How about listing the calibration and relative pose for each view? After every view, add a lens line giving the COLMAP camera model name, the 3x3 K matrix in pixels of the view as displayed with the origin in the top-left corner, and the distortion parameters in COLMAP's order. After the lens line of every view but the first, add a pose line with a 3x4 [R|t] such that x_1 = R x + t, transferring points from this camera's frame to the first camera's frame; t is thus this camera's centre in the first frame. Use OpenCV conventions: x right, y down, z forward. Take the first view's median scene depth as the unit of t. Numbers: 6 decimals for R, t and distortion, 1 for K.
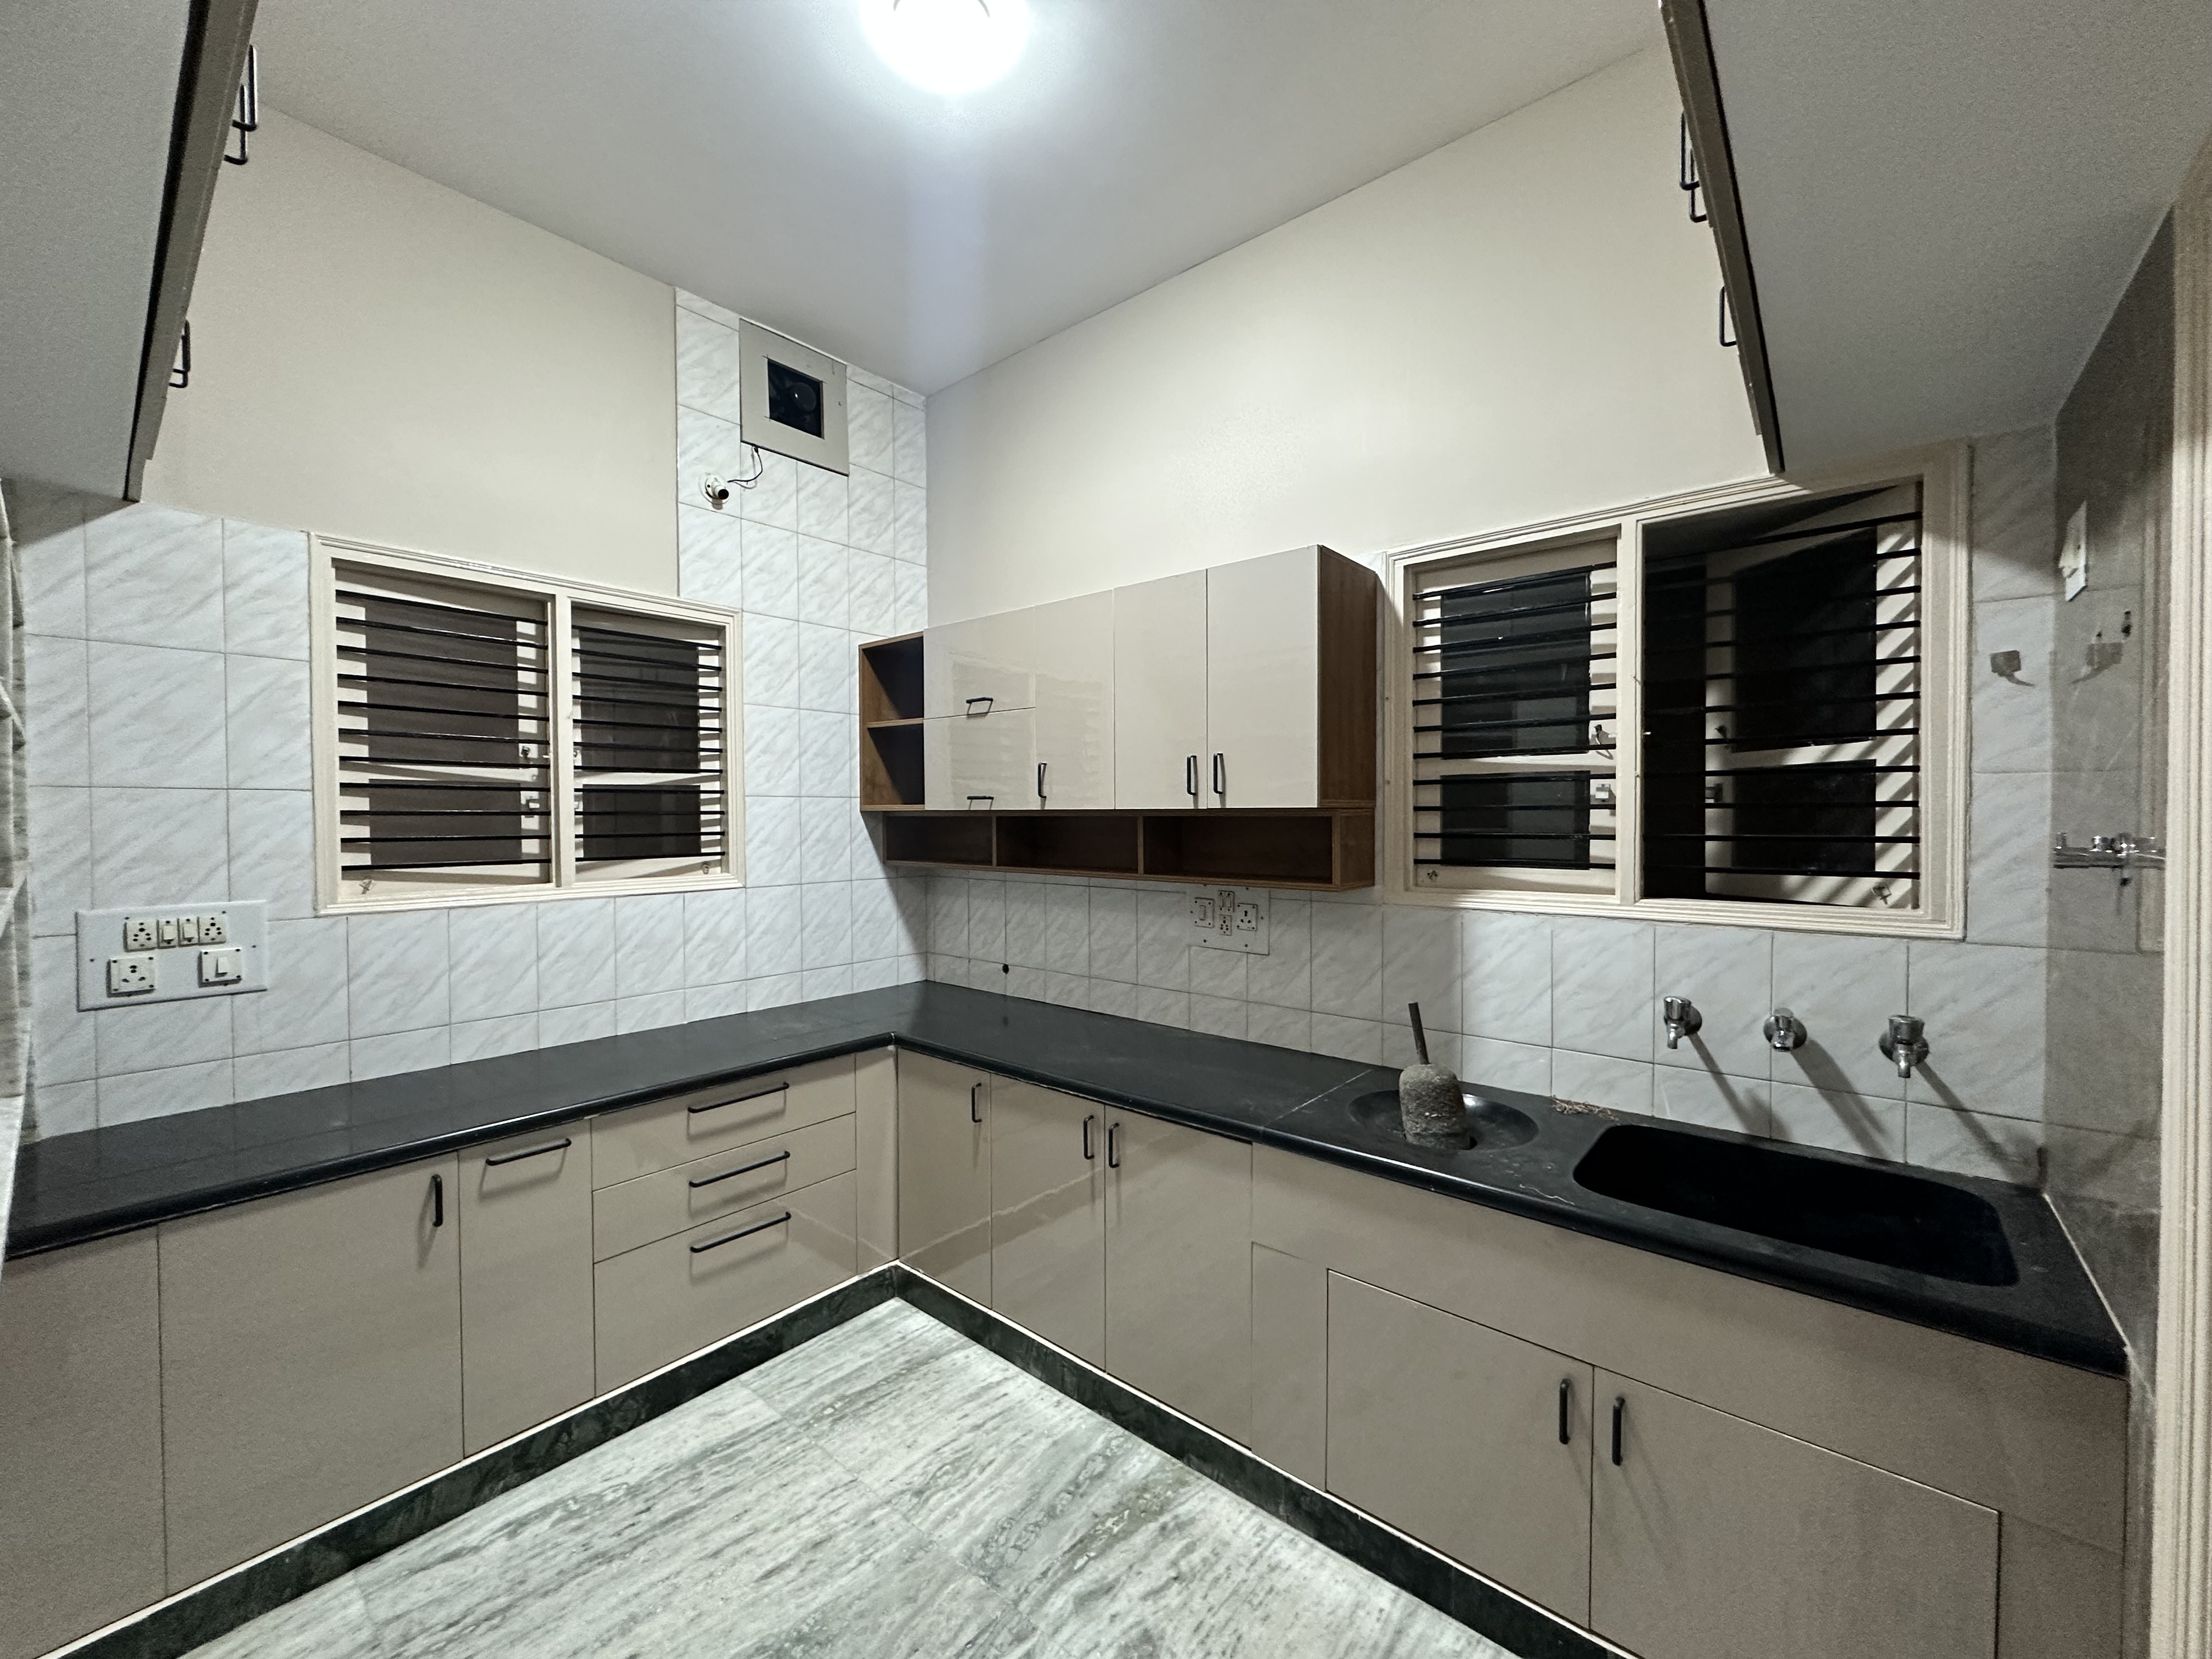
lens RADIAL K [[873.7, 0, 1095.3], [0, 873.7, 824.7], [0, 0, 1]] dist [0.000221, 0.000584]
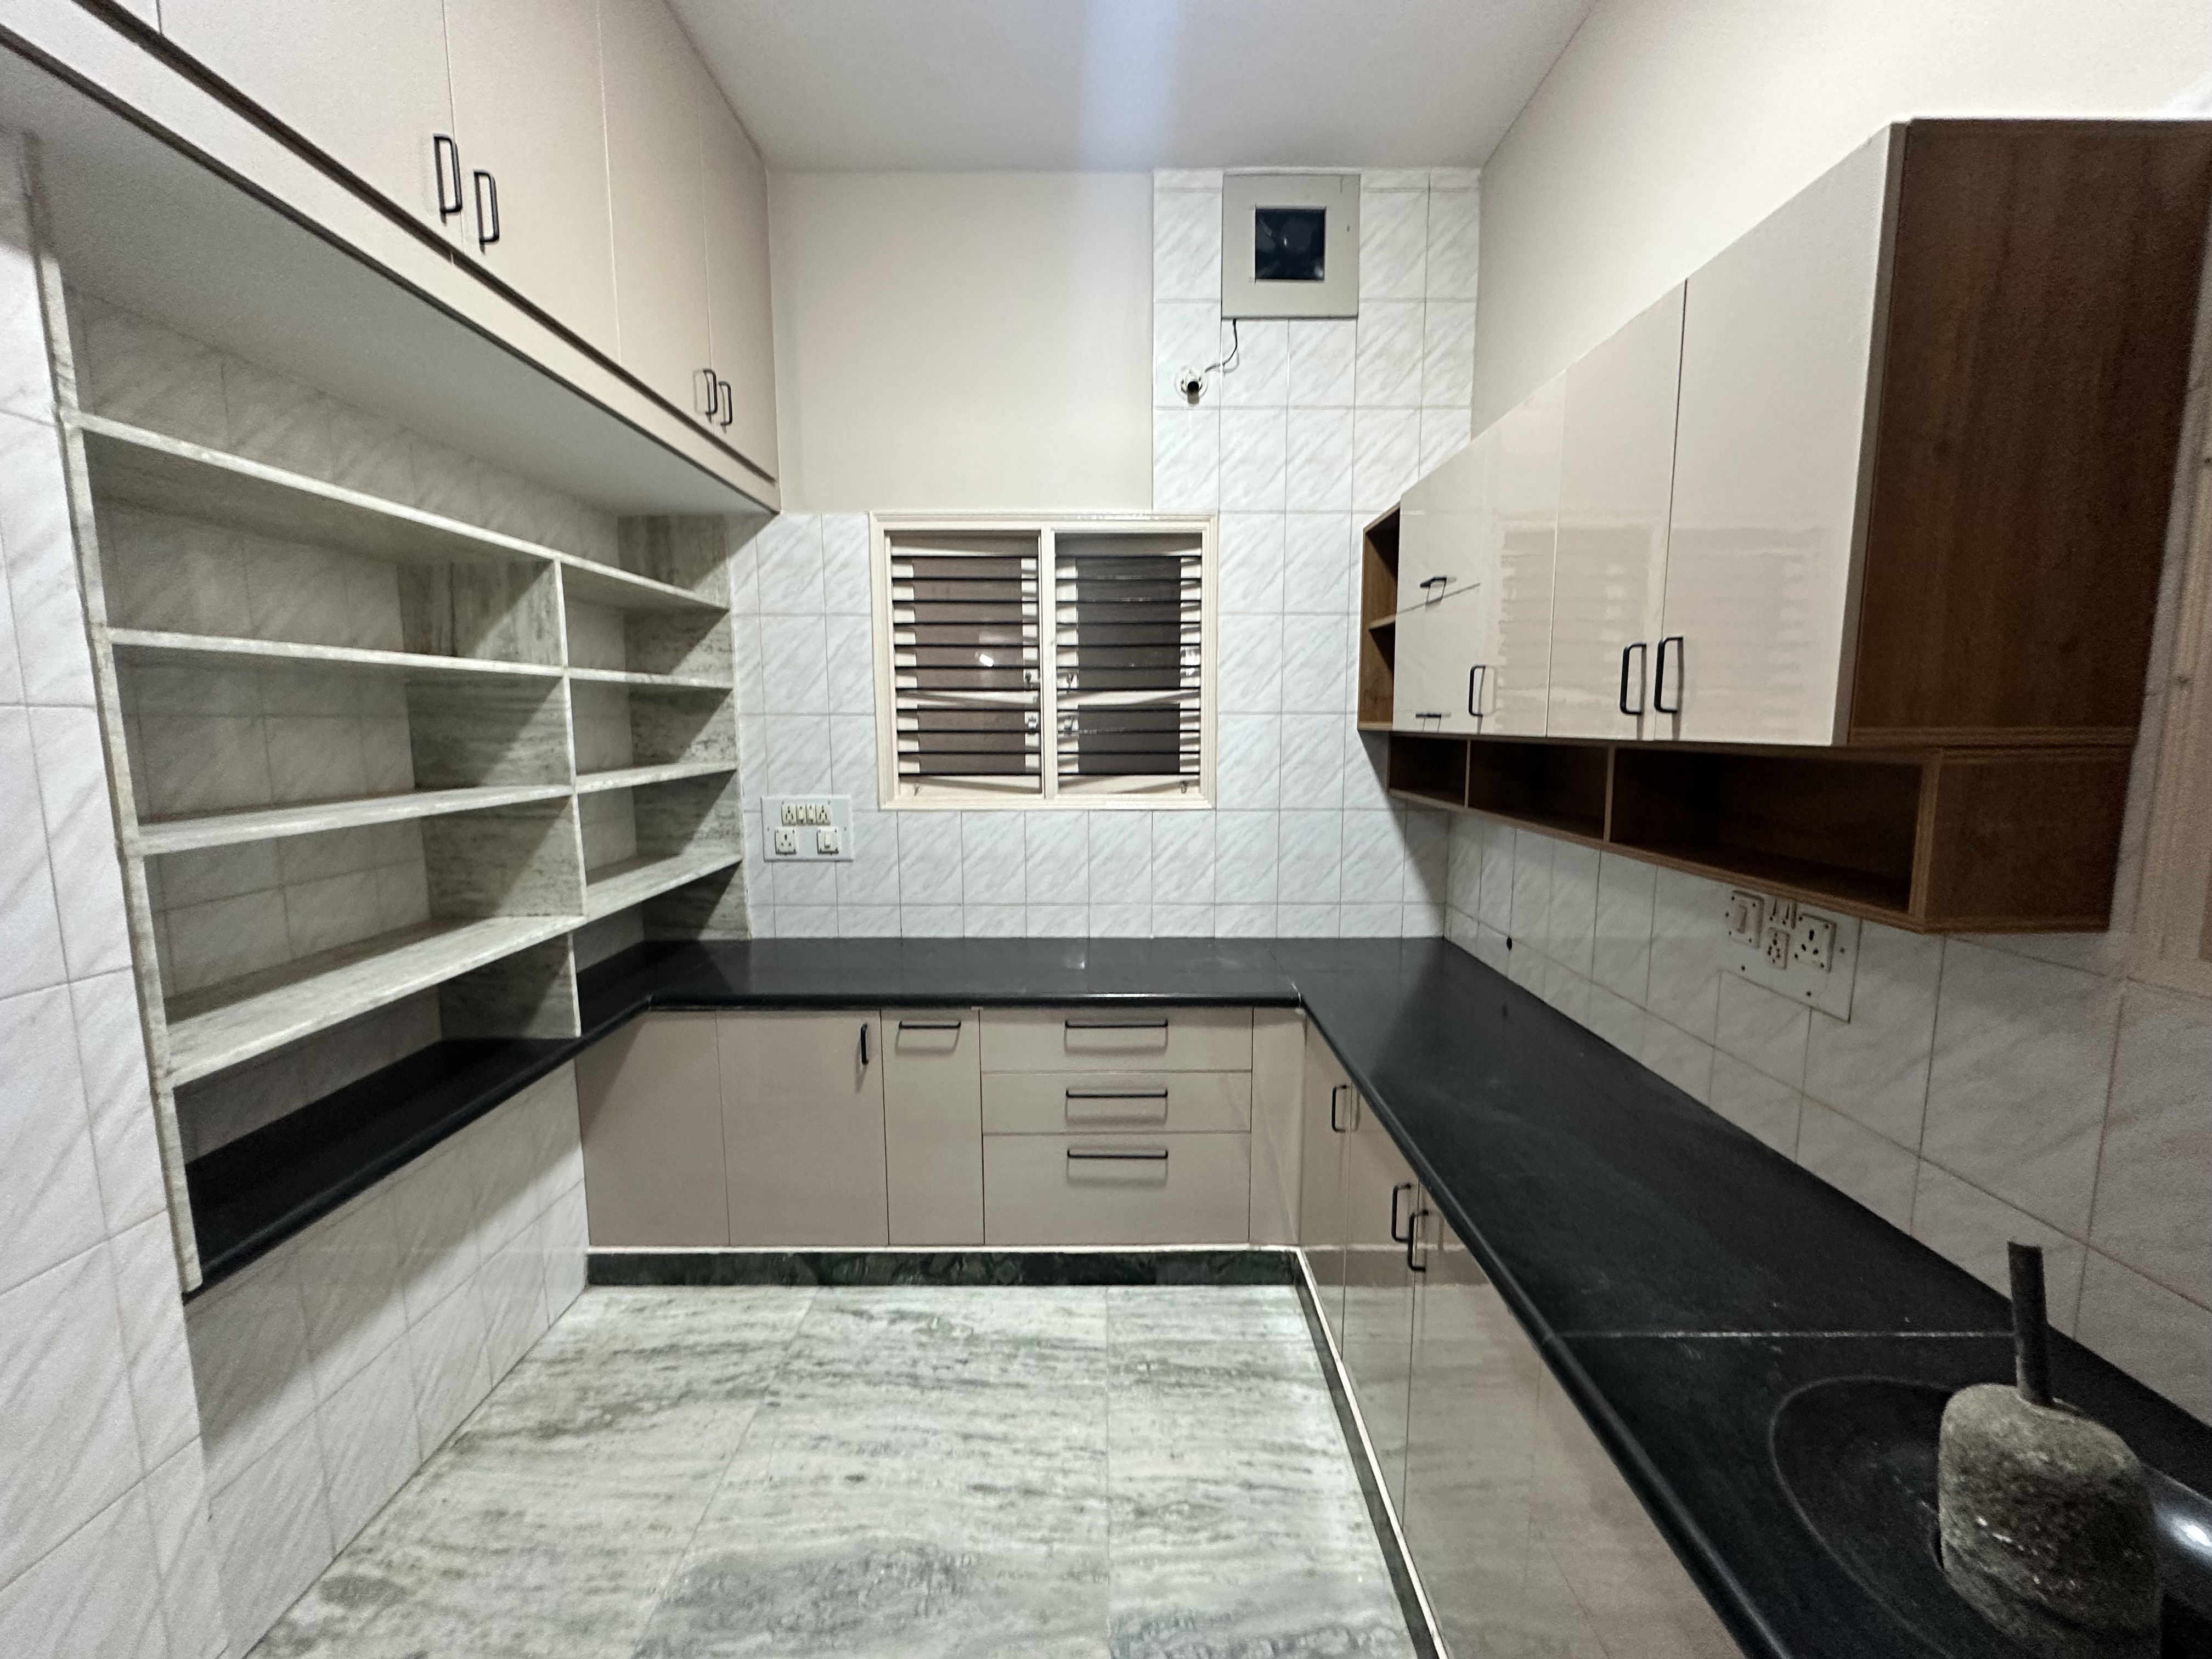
lens RADIAL K [[873.7, 0, 1095.3], [0, 873.7, 824.7], [0, 0, 1]] dist [0.000221, 0.000584]
pose [[0.658578, 0.090383, -0.747065, 0.292490], [-0.009600, 0.993689, 0.111758, -0.022402], [0.752452, -0.066430, 0.655289, 0.342499]]
